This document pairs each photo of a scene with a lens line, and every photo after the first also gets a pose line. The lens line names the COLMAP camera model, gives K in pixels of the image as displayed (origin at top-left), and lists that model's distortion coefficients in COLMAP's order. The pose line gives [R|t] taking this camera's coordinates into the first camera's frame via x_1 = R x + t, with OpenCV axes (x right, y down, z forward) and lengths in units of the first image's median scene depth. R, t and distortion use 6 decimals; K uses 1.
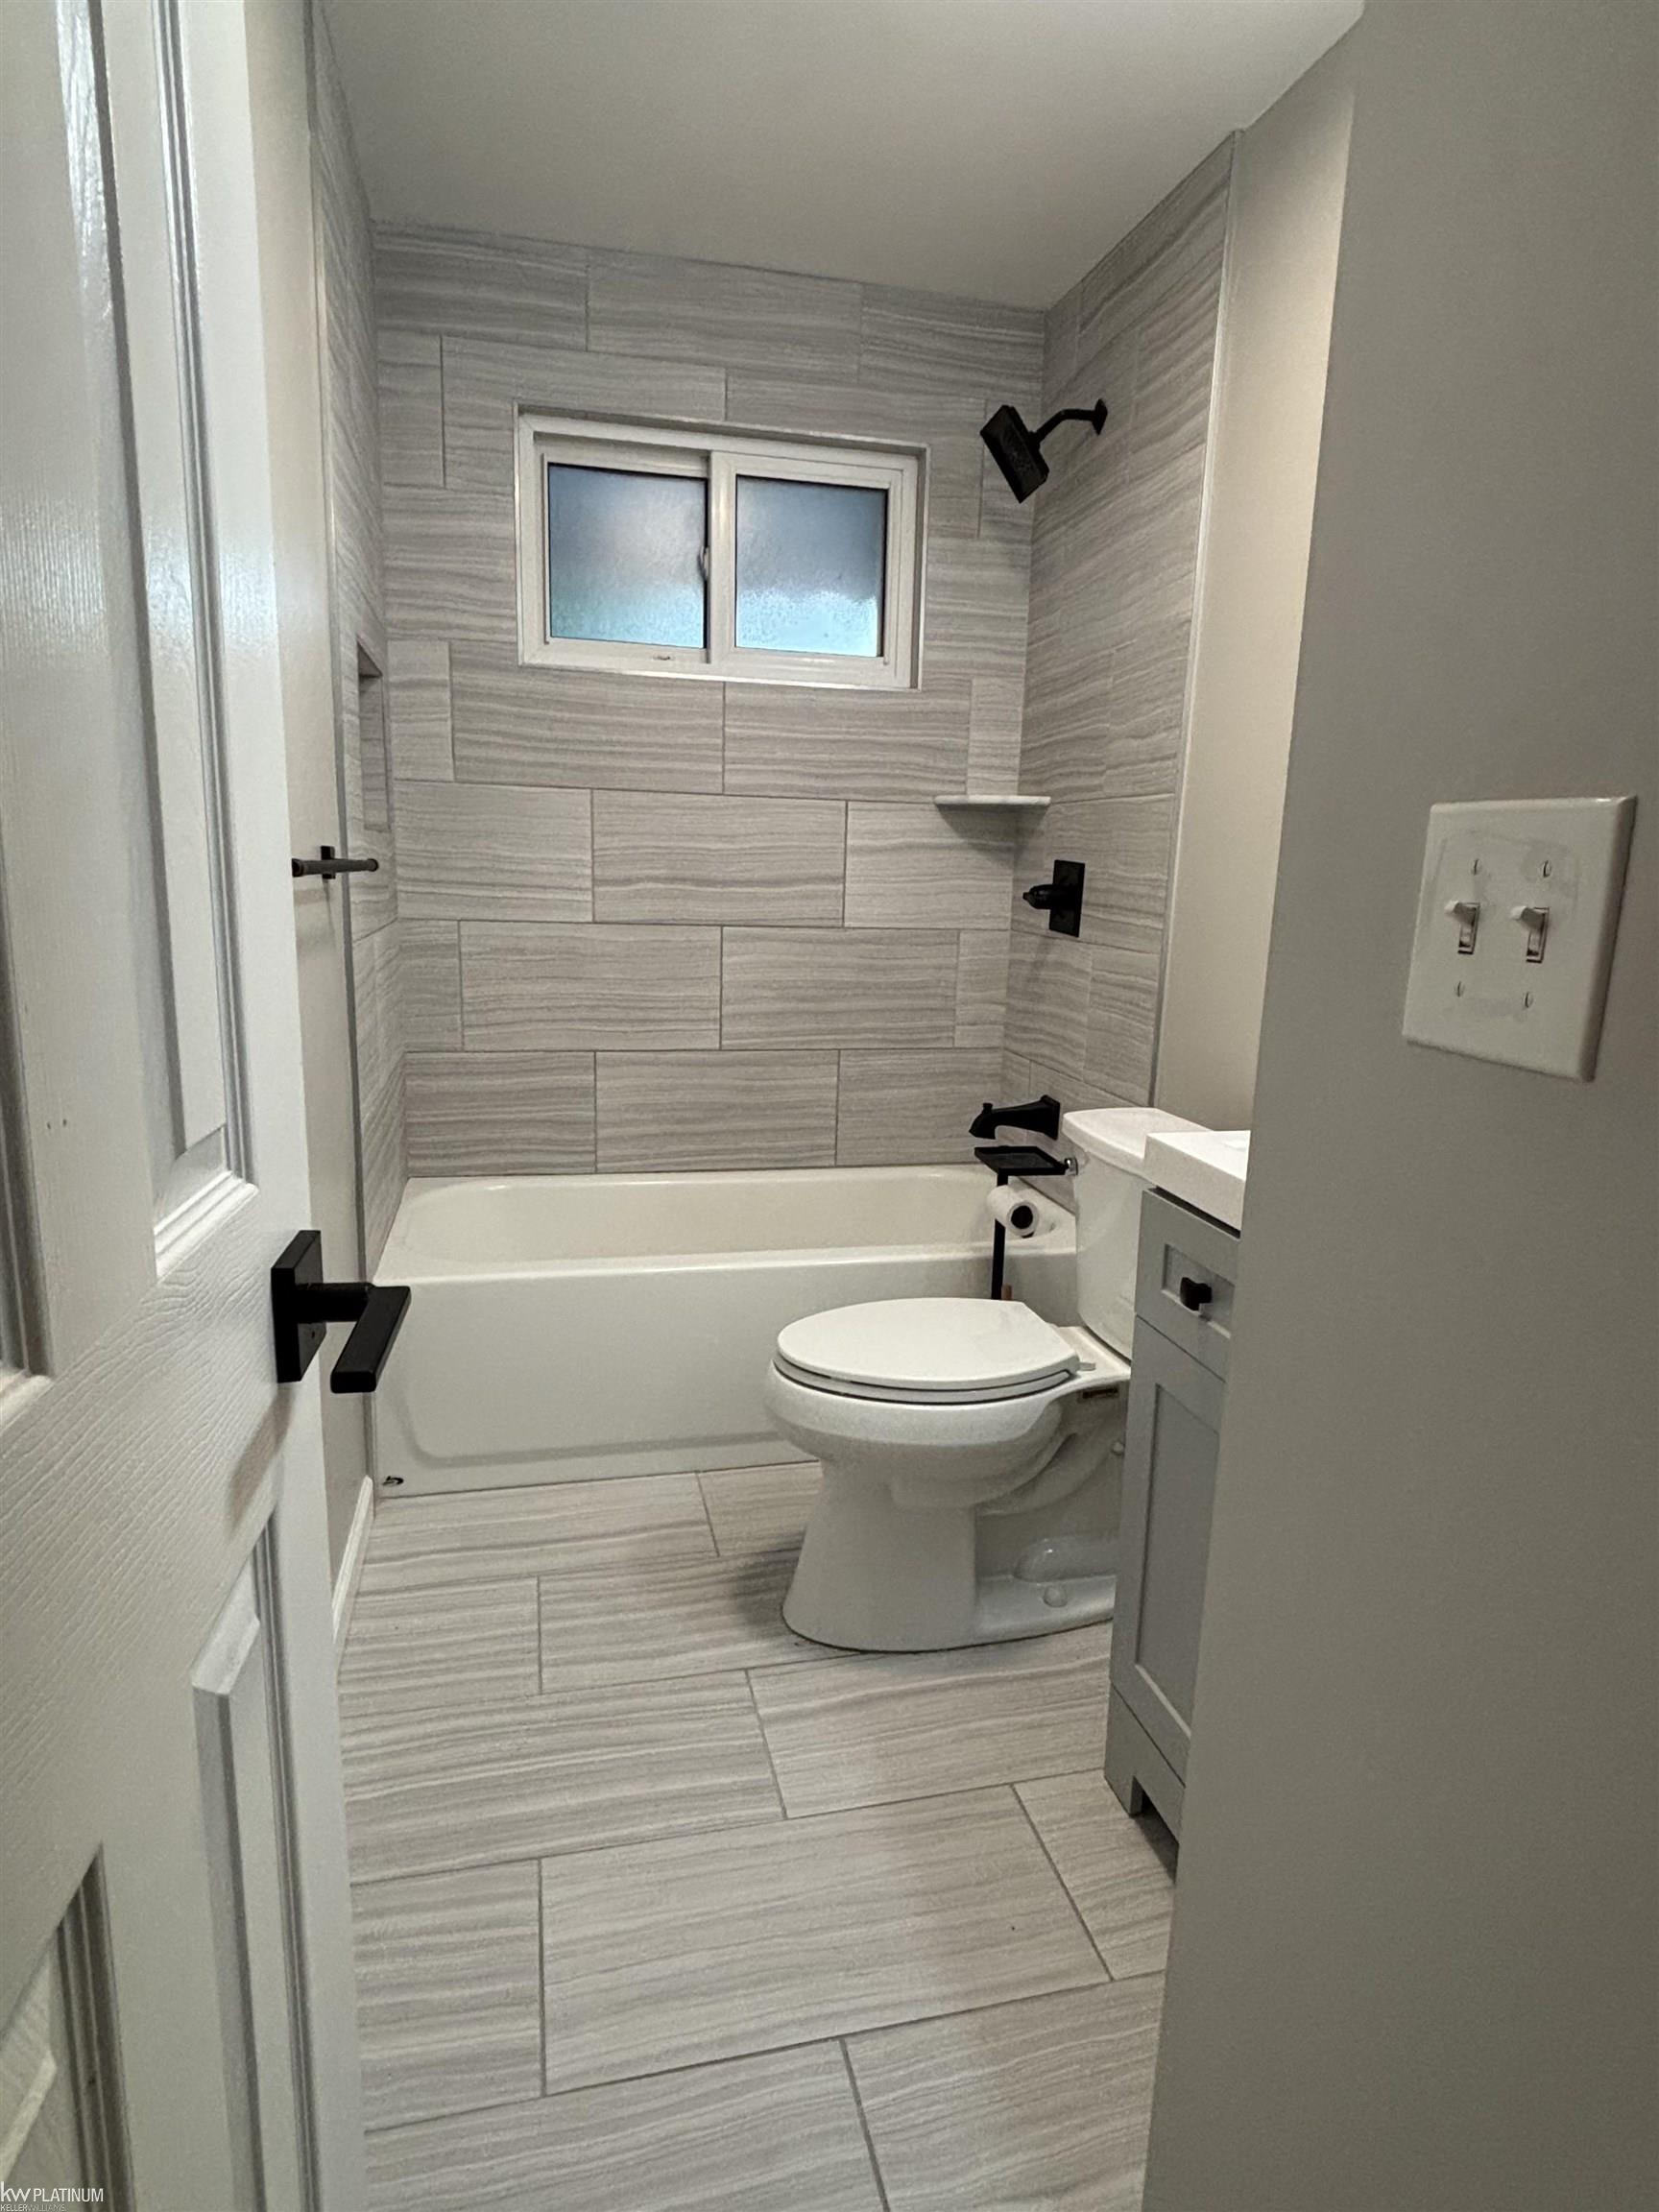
lens RADIAL K [[1247.5, 0, 834.8], [0, 1247.5, 1089.6], [0, 0, 1]] dist [0.004100, -0.011627]
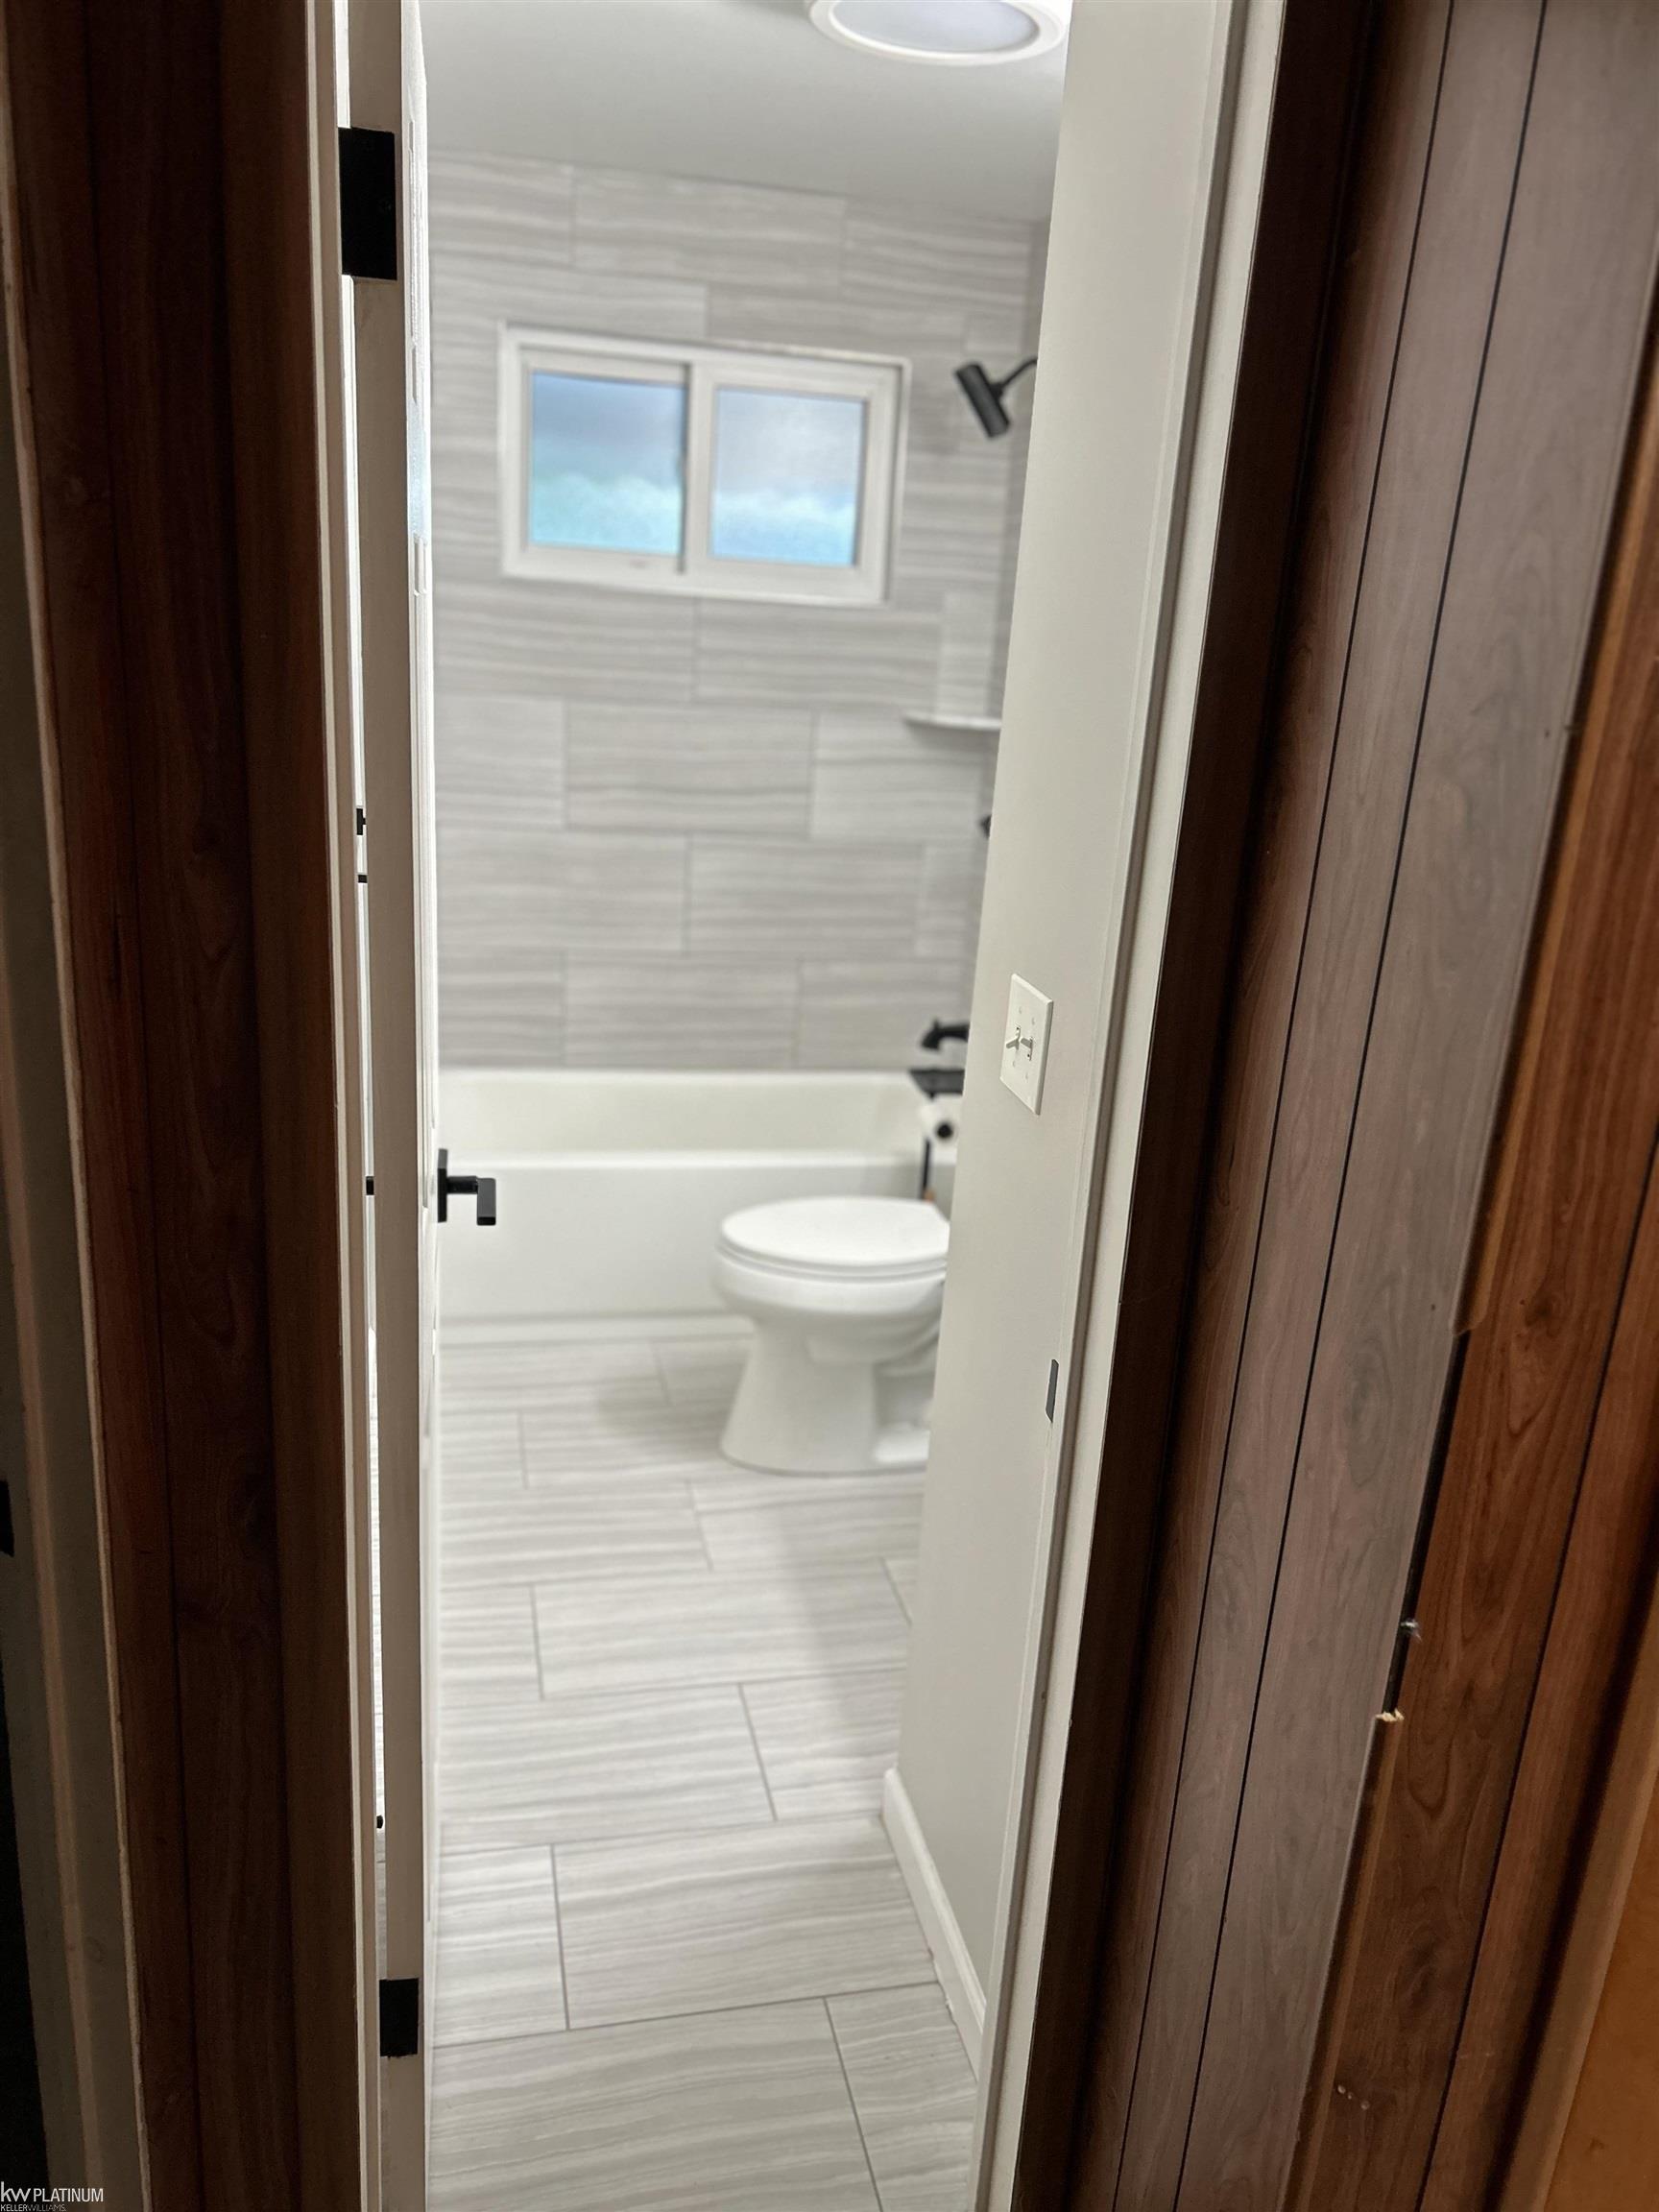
lens RADIAL K [[1656.7, 0, 832.6], [0, 1656.7, 1117.3], [0, 0, 1]] dist [0.035102, -0.035335]
pose [[0.999194, 0.039927, -0.004184, 0.046615], [-0.039149, 0.992160, 0.118687, -0.072752], [0.008890, -0.118428, 0.992923, -0.426136]]
